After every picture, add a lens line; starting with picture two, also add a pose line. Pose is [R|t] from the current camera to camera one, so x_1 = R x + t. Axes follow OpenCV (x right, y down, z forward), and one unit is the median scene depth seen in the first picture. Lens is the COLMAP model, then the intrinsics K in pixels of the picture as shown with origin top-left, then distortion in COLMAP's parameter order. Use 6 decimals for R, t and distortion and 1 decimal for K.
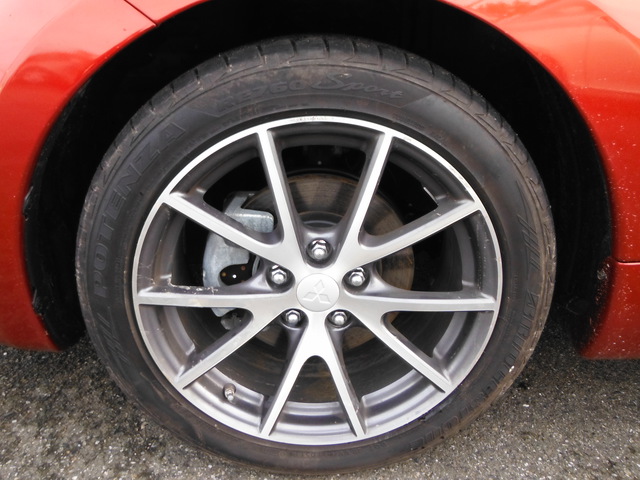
lens RADIAL K [[514.9, 0, 320.7], [0, 514.9, 241.0], [0, 0, 1]] dist [0.004732, 0.008937]
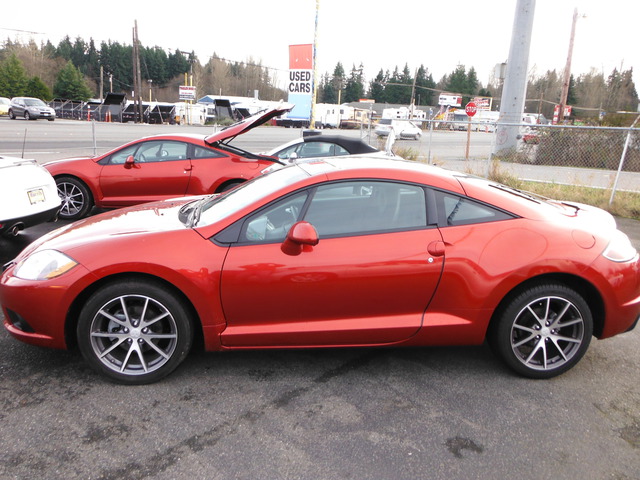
lens RADIAL K [[514.9, 0, 320.0], [0, 514.9, 238.8], [0, 0, 1]] dist [0.004732, 0.008937]
pose [[0.995991, 0.017662, 0.087691, 1.119836], [0.001436, 0.977031, -0.213093, 0.240990], [-0.089440, 0.212365, 0.973089, -3.419406]]
